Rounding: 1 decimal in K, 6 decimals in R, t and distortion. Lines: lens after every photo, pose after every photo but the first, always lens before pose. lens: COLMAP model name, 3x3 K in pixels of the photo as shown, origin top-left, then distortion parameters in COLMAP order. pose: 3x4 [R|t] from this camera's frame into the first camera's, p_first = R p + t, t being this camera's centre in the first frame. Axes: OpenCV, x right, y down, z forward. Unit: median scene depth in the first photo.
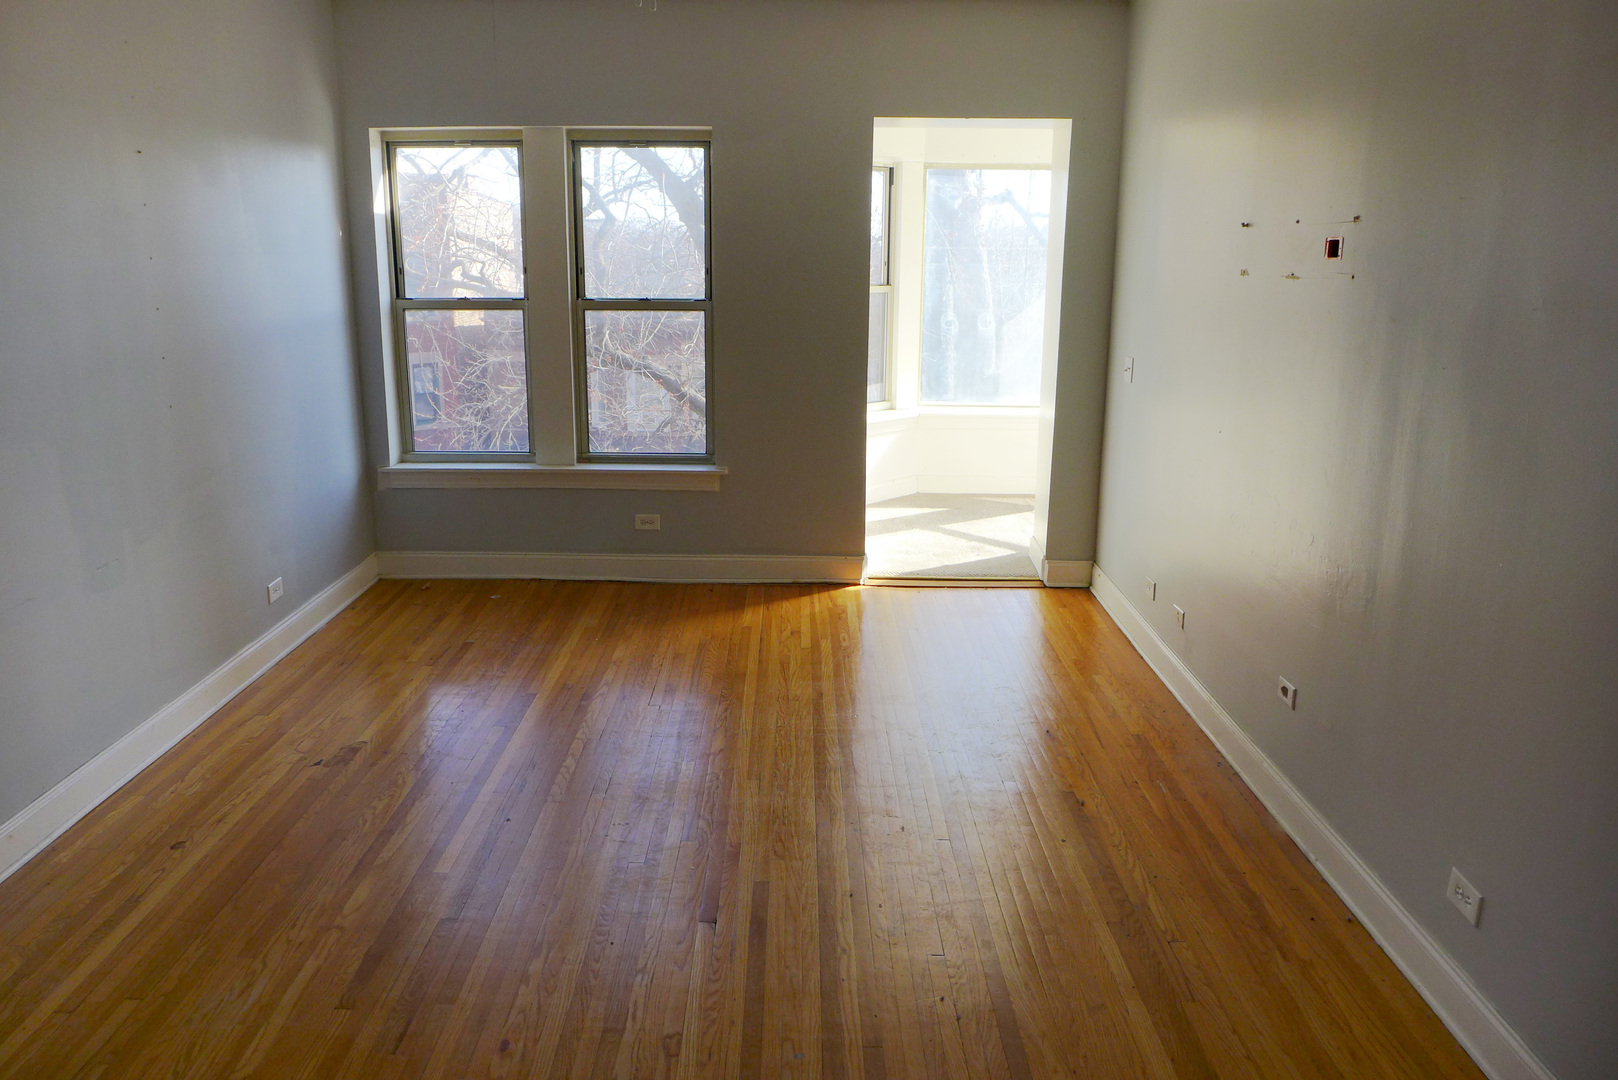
lens RADIAL K [[1215.4, 0, 808.5], [0, 1215.4, 539.1], [0, 0, 1]] dist [-0.000444, -0.000344]
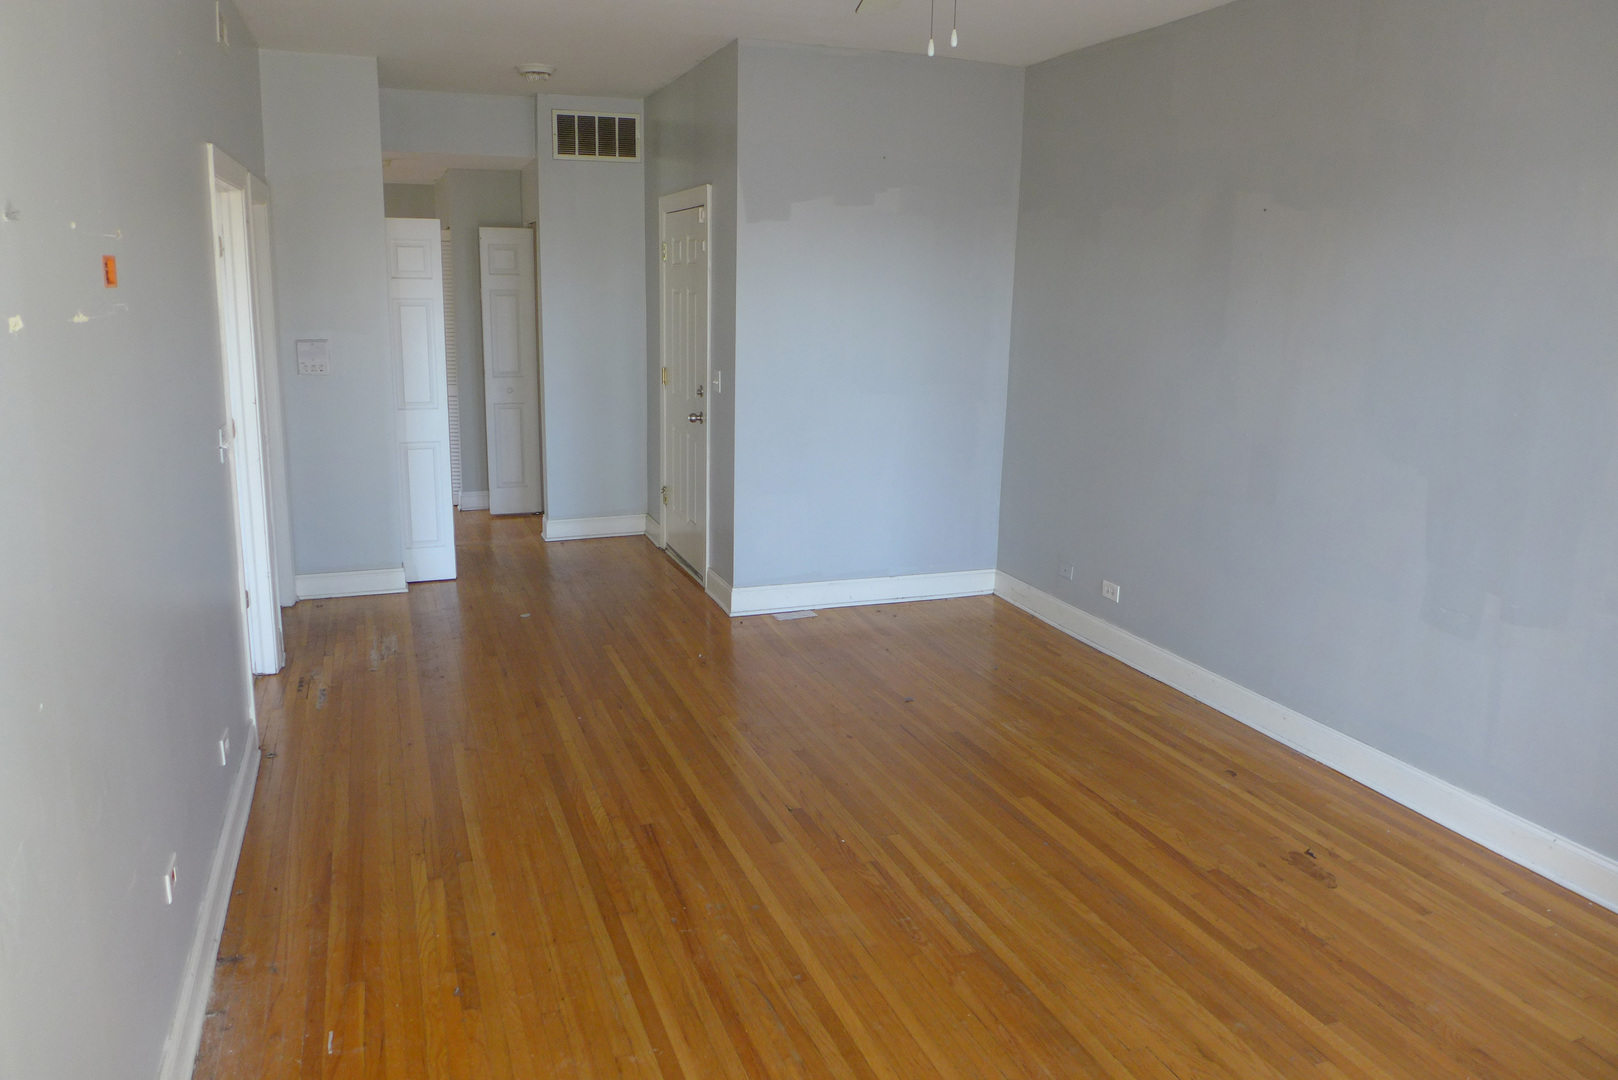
lens RADIAL K [[1215.4, 0, 808.7], [0, 1215.4, 539.4], [0, 0, 1]] dist [-0.000444, -0.000344]
pose [[-0.942509, 0.046748, -0.330894, 0.265372], [-0.101045, 0.903954, 0.415521, -0.401983], [0.318538, 0.425068, -0.847261, 1.670641]]
